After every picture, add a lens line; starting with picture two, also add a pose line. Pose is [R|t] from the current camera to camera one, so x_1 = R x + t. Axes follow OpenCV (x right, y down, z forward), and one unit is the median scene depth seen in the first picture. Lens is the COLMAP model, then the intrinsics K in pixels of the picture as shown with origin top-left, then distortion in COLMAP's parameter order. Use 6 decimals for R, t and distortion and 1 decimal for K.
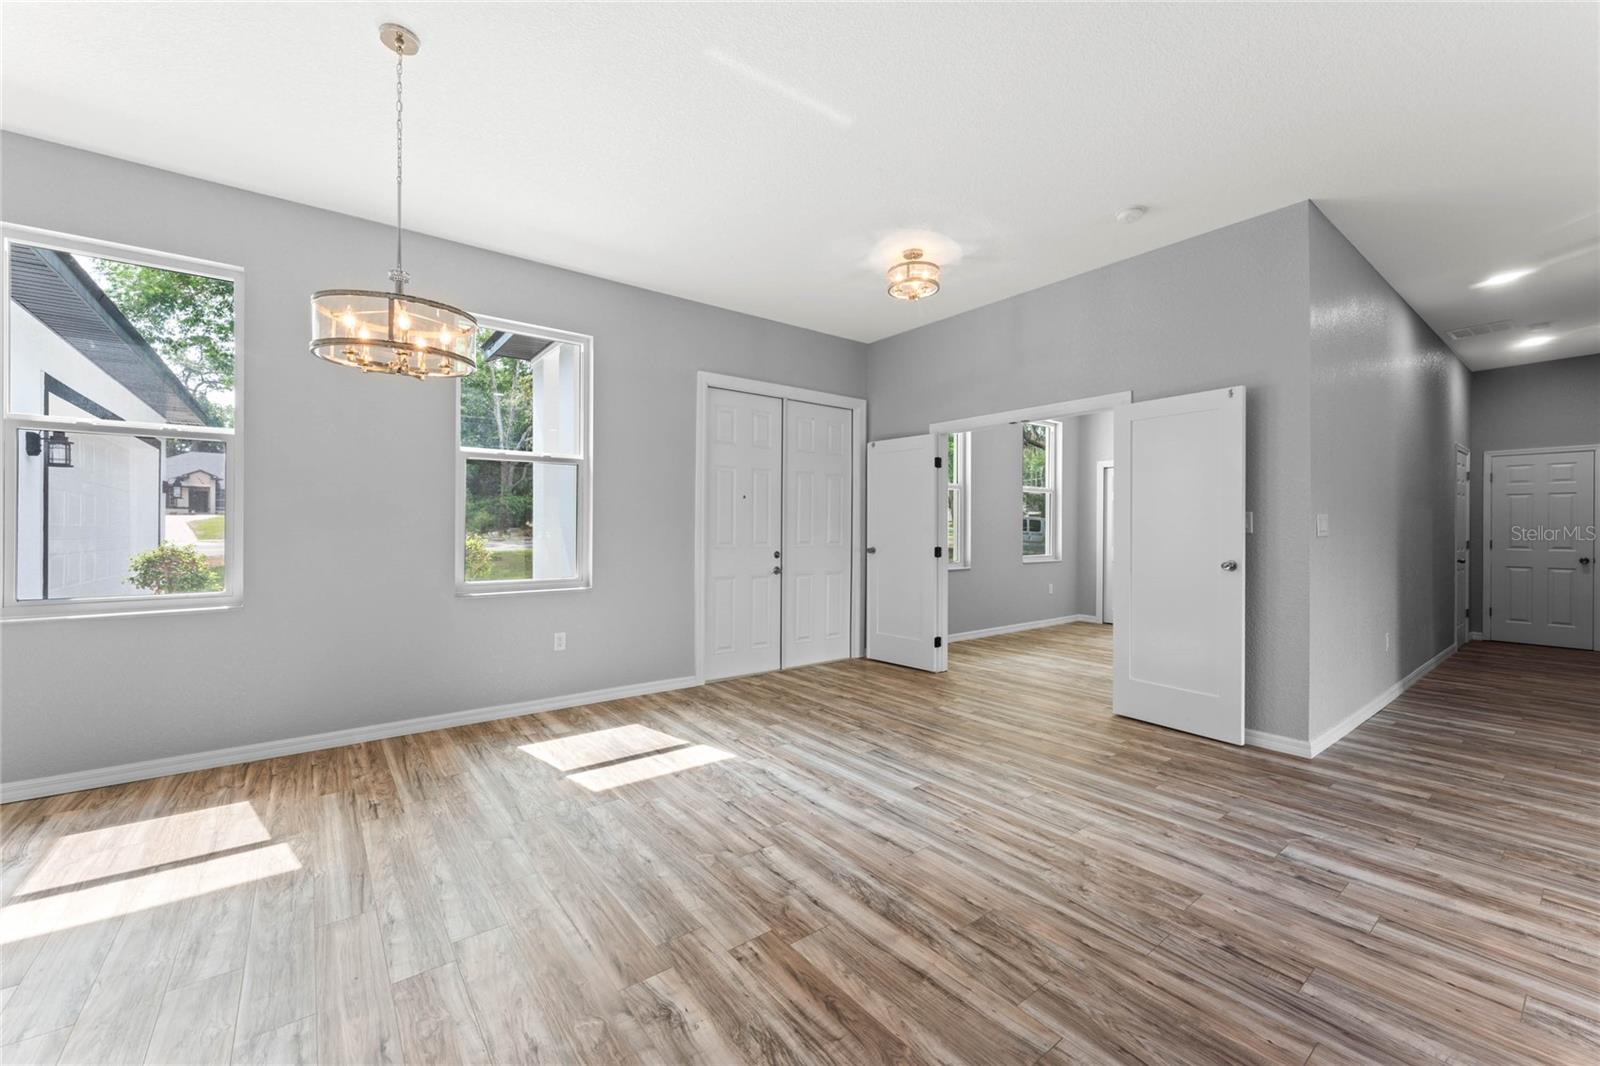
lens RADIAL K [[640.5, 0, 803.2], [0, 640.5, 528.9], [0, 0, 1]] dist [0.000527, -0.000132]
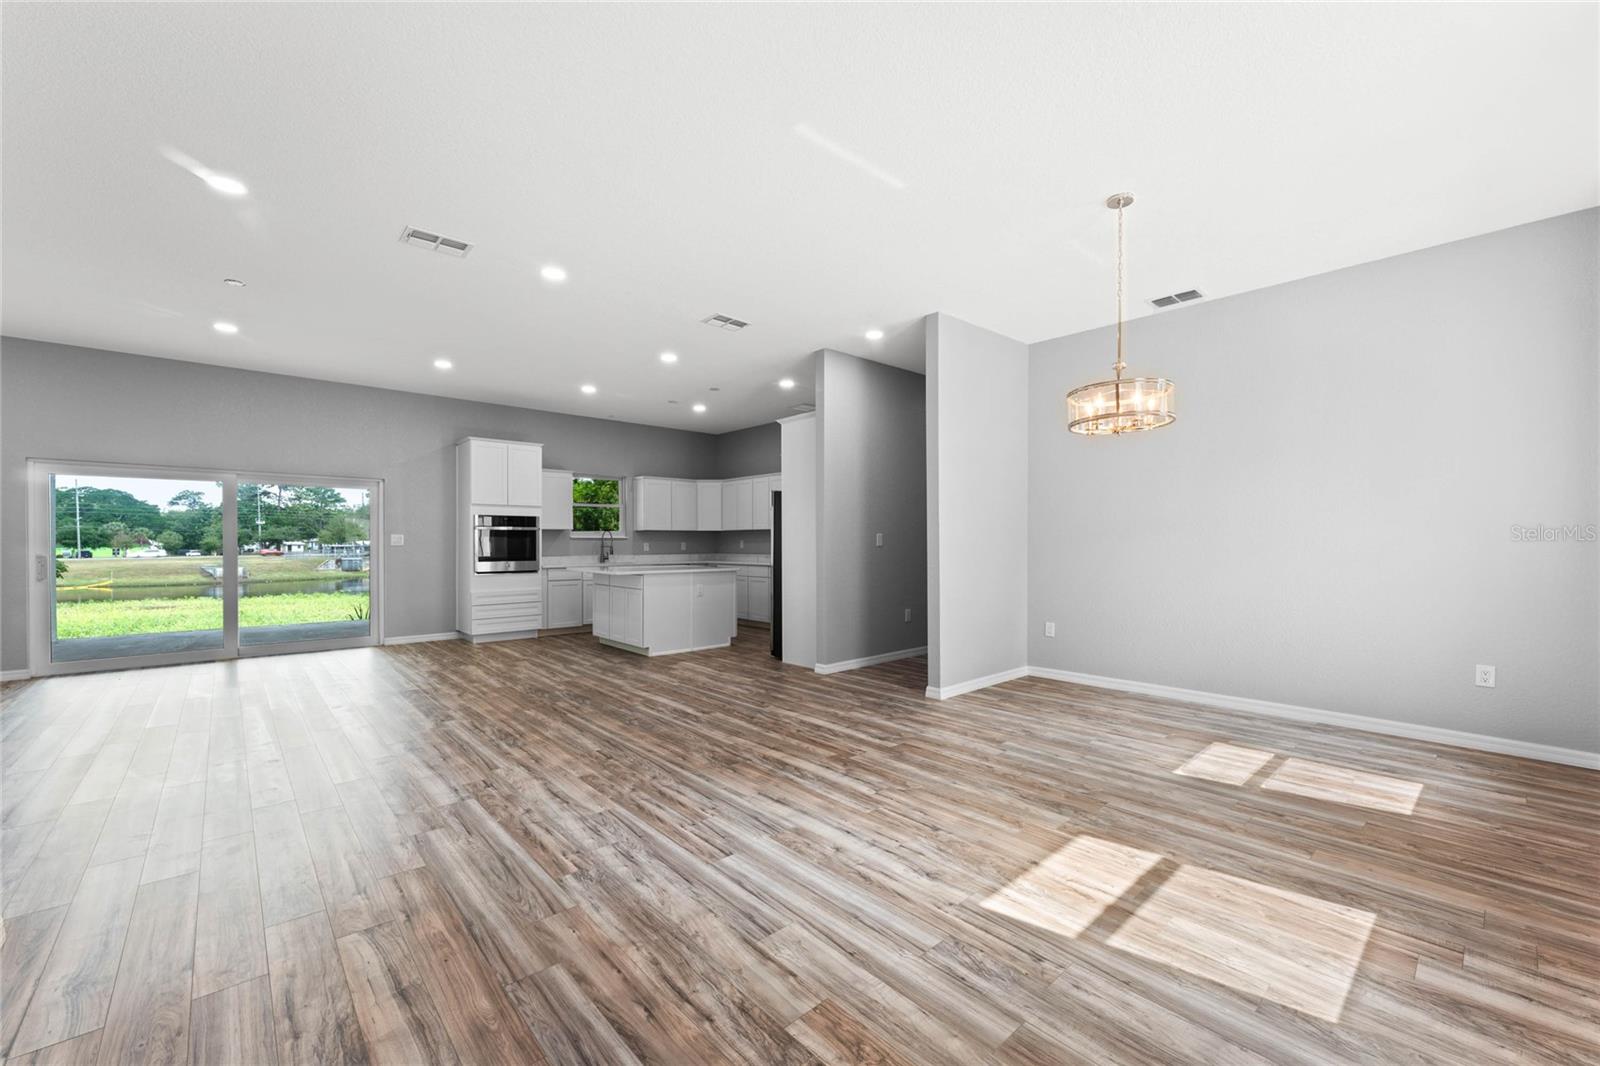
lens RADIAL K [[638.7, 0, 805.3], [0, 638.7, 546.8], [0, 0, 1]] dist [0.000625, 0.000100]
pose [[-0.996743, -0.001242, -0.080633, 0.144414], [-0.001833, 0.999972, 0.007246, 0.004259], [0.080622, 0.007371, -0.996718, 1.810012]]
